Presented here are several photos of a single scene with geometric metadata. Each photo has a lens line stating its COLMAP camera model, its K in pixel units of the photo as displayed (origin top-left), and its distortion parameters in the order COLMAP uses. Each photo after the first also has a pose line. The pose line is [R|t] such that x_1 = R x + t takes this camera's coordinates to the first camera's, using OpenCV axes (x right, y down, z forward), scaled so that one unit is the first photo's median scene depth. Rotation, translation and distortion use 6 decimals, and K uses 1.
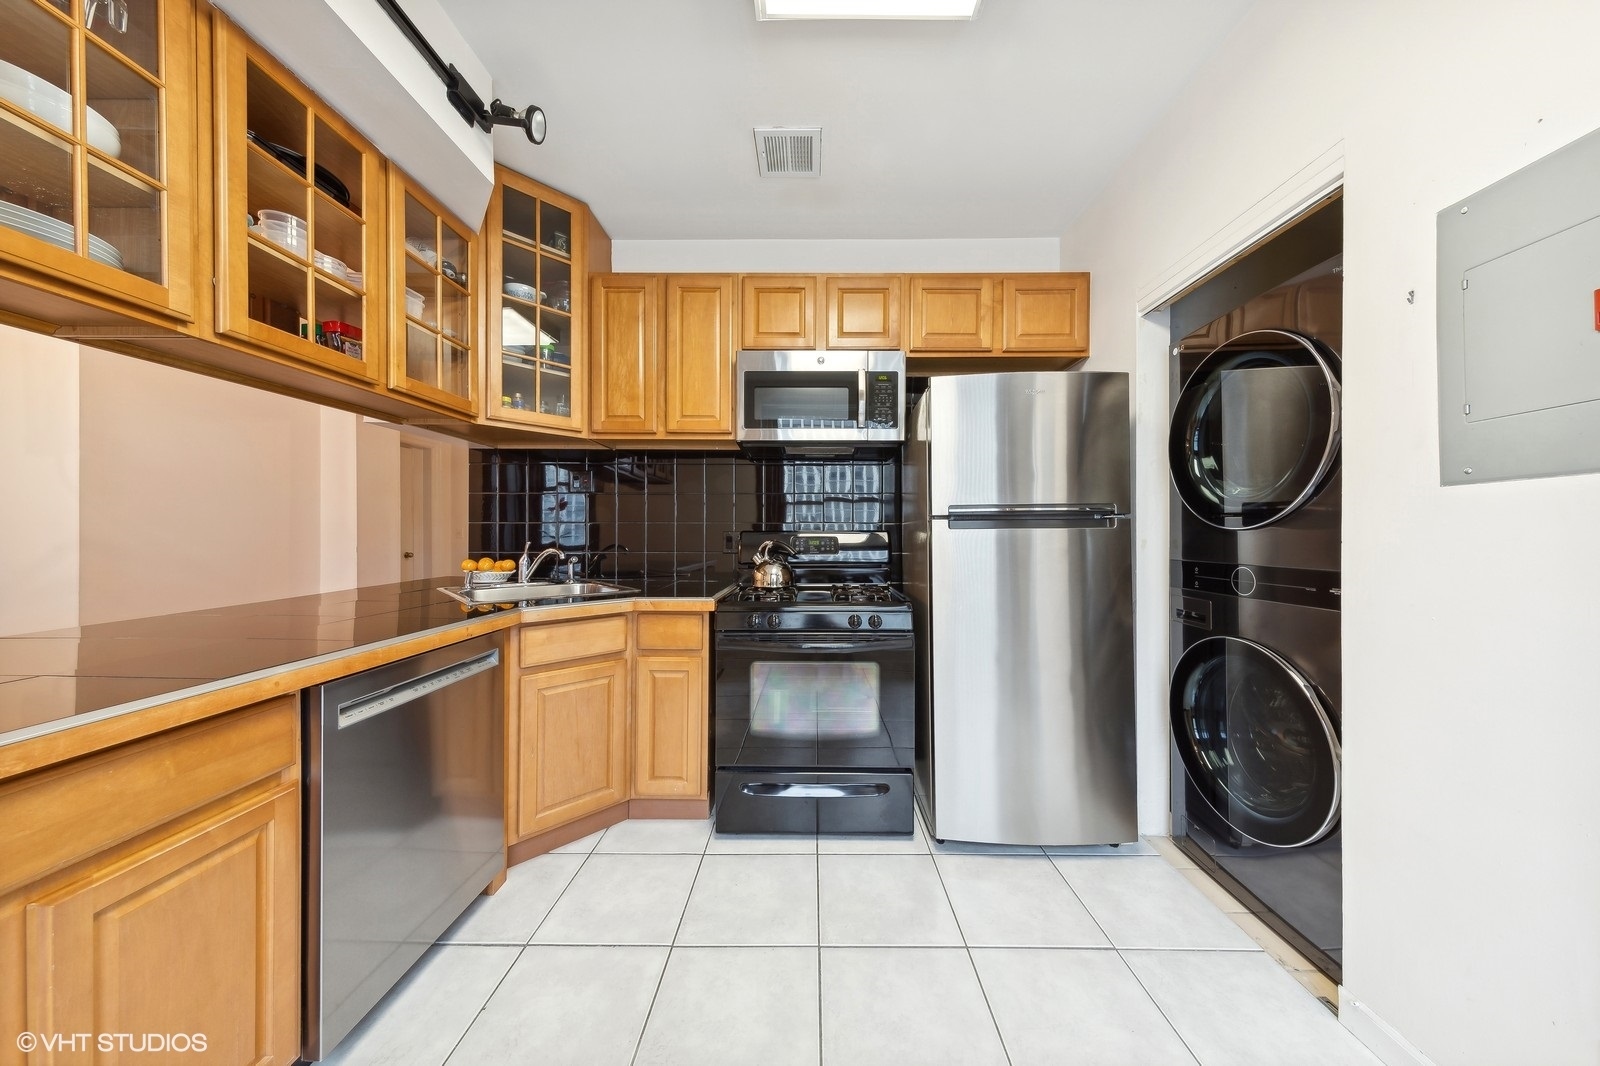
lens RADIAL K [[509.7, 0, 807.6], [0, 509.7, 535.6], [0, 0, 1]] dist [0.002800, -0.000799]
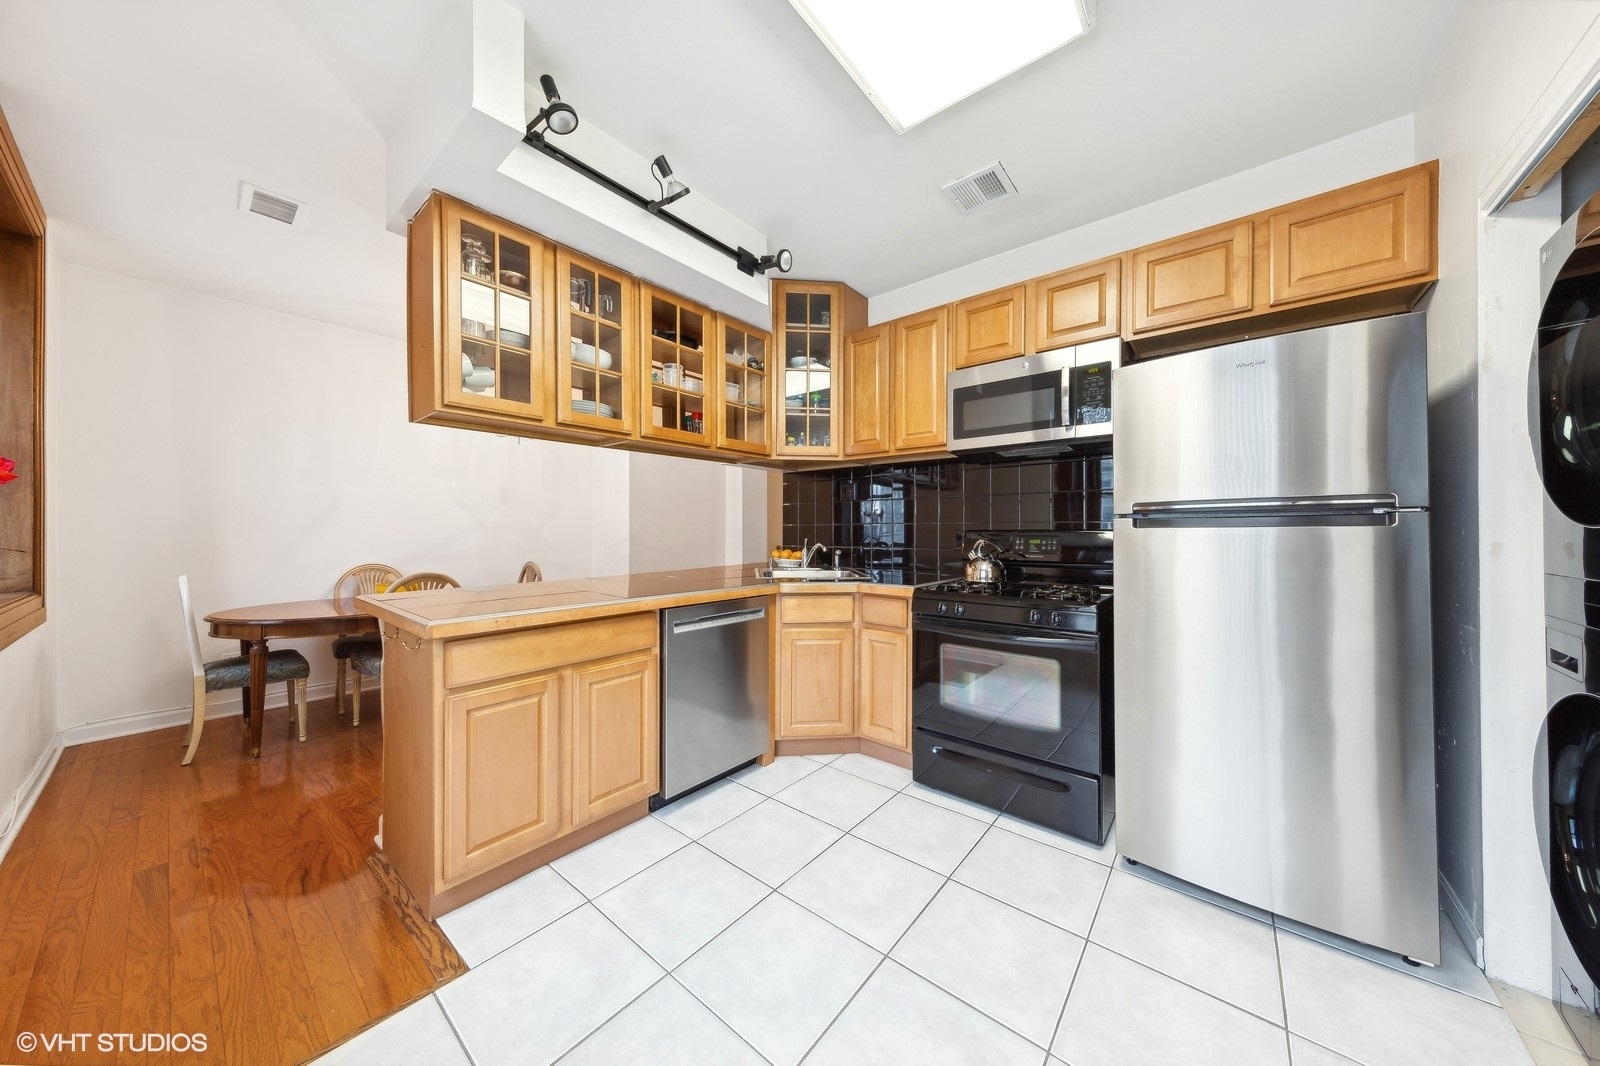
lens RADIAL K [[509.7, 0, 790.0], [0, 509.7, 532.7], [0, 0, 1]] dist [0.002800, -0.000799]
pose [[0.770148, 0.000716, -0.637865, 0.351049], [-0.001511, 0.999999, -0.000703, -0.003123], [0.637863, 0.001505, 0.770148, -0.114474]]
